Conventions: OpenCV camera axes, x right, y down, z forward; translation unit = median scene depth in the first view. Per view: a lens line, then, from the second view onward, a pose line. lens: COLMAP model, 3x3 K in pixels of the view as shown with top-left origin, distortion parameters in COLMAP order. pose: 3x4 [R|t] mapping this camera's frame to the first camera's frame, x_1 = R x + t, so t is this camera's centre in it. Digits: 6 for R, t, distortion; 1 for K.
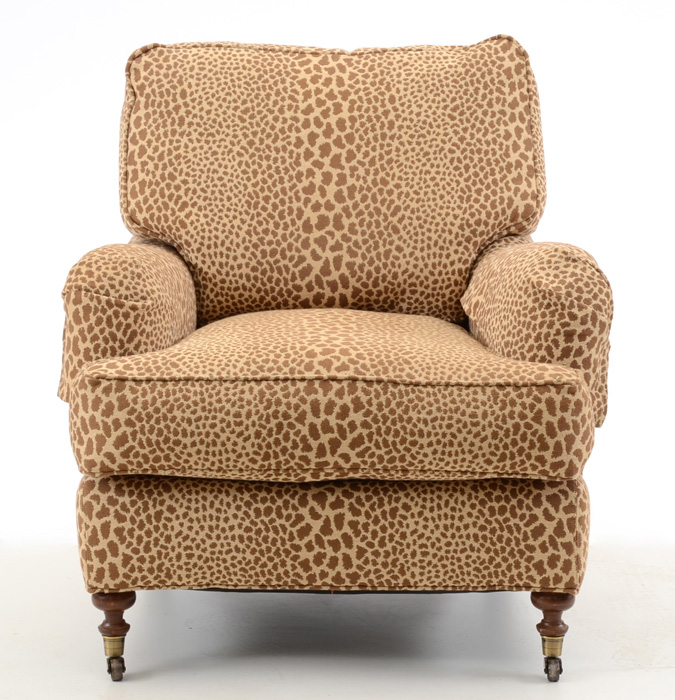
lens RADIAL K [[3183.1, 0, 333.4], [0, 3183.1, 348.8], [0, 0, 1]] dist [0.882255, 3.487470]
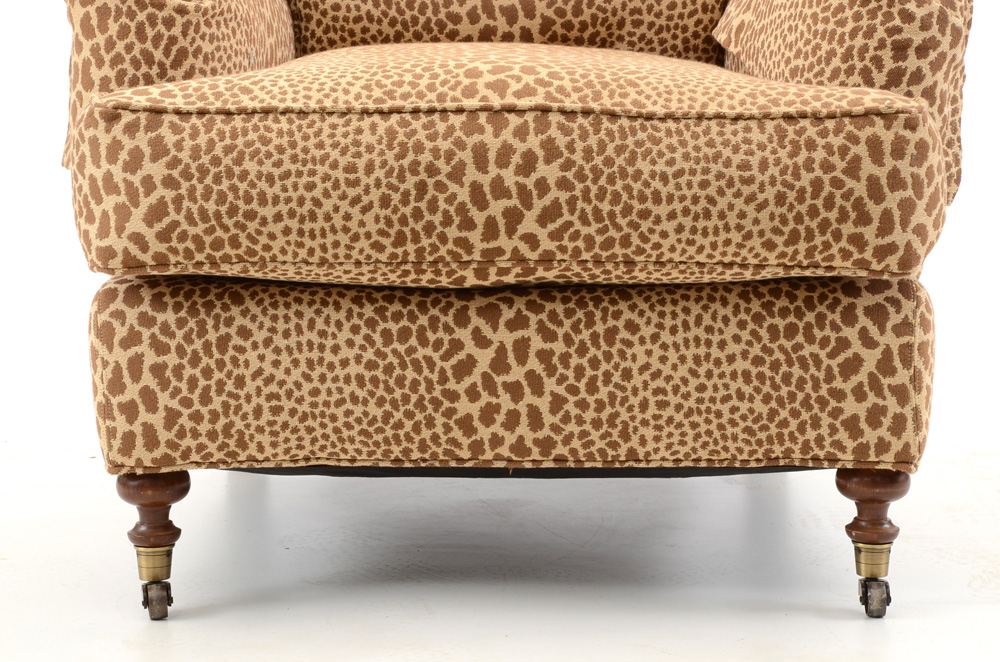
lens RADIAL K [[3285.6, 0, 500.0], [0, 3285.6, 331.0], [0, 0, 1]] dist [0.998426, 2.474463]
pose [[0.999963, -0.006286, -0.005867, 0.001454], [0.006085, 0.999415, -0.033656, 0.071078], [0.006075, 0.033619, 0.999416, 0.372589]]
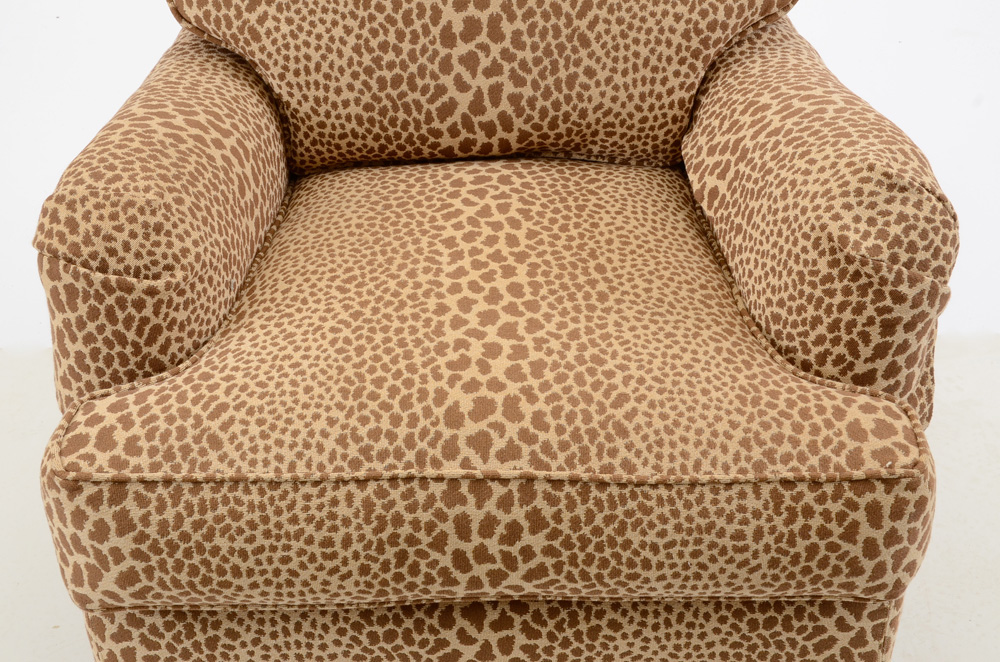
lens RADIAL K [[1603.3, 0, 500.0], [0, 1603.3, 331.0], [0, 0, 1]] dist [0.212555, 0.229738]
pose [[0.999890, -0.014680, 0.002157, 0.000924], [0.012418, 0.907504, 0.419860, -0.132661], [-0.008121, -0.419787, 0.907587, 0.738159]]
